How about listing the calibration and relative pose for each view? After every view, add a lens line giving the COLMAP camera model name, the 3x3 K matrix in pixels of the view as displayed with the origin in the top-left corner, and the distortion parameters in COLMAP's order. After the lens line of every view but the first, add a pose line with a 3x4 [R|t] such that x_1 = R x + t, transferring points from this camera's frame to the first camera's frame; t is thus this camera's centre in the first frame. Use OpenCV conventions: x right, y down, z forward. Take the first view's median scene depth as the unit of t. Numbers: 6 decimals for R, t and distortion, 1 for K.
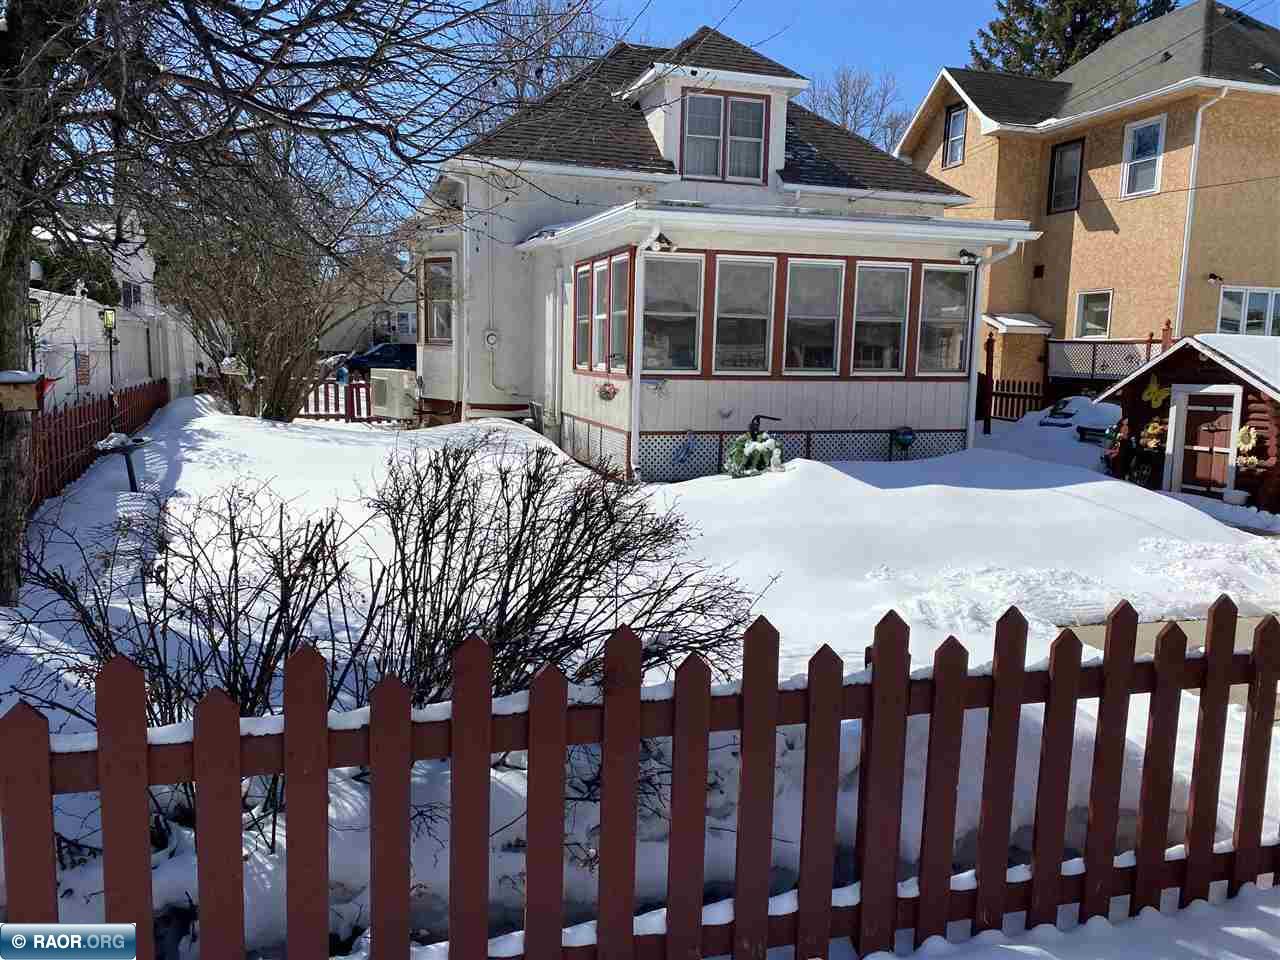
lens RADIAL K [[995.3, 0, 638.6], [0, 995.3, 481.9], [0, 0, 1]] dist [0.040379, -0.024272]
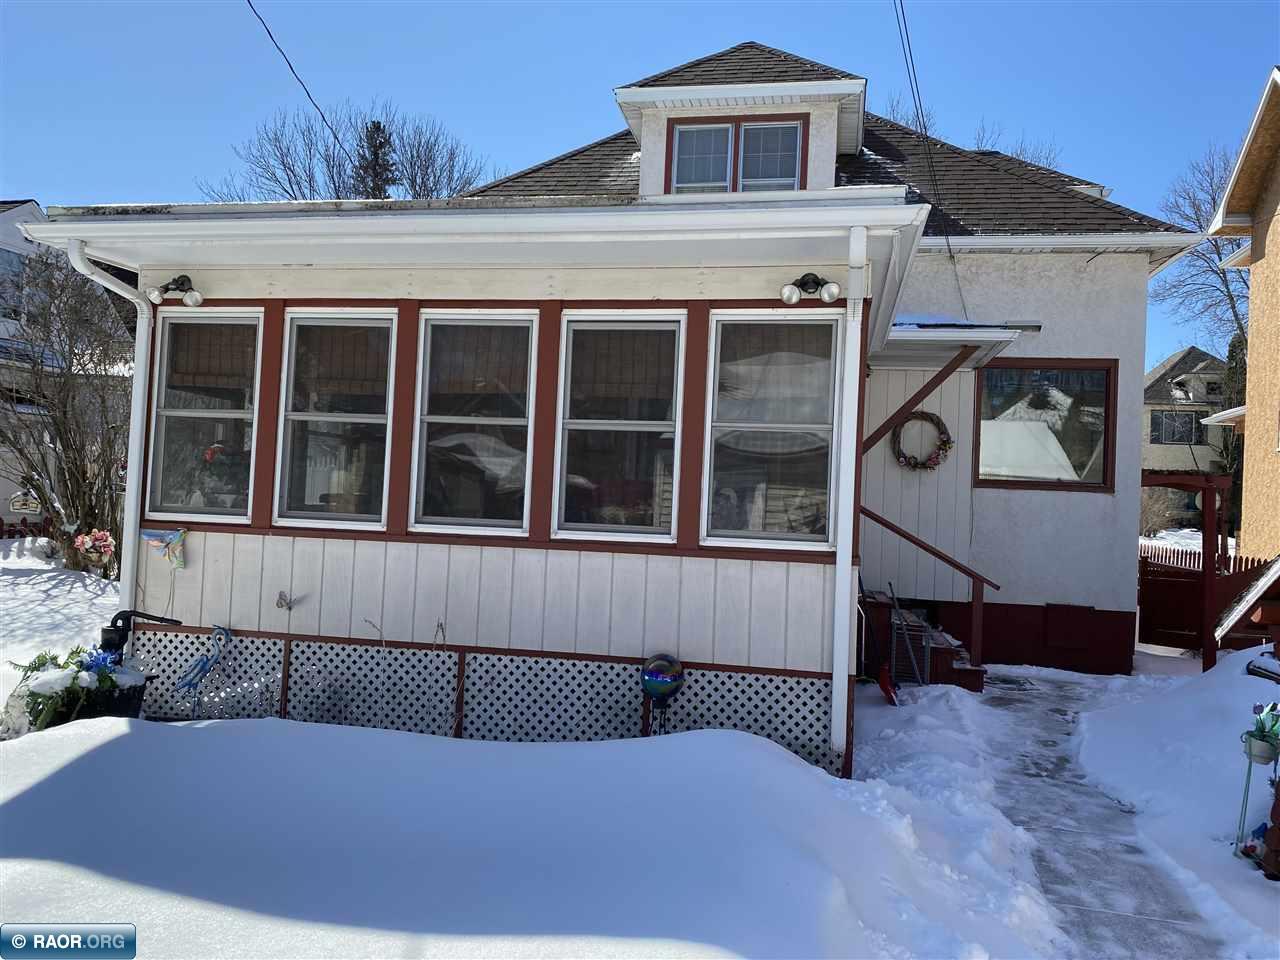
lens RADIAL K [[1072.3, 0, 640.5], [0, 1072.3, 475.1], [0, 0, 1]] dist [0.040113, 0.000685]
pose [[0.878058, 0.002188, -0.478549, 0.500454], [-0.093754, 0.981398, -0.167537, -0.053312], [0.469280, 0.191973, 0.861929, 0.563418]]
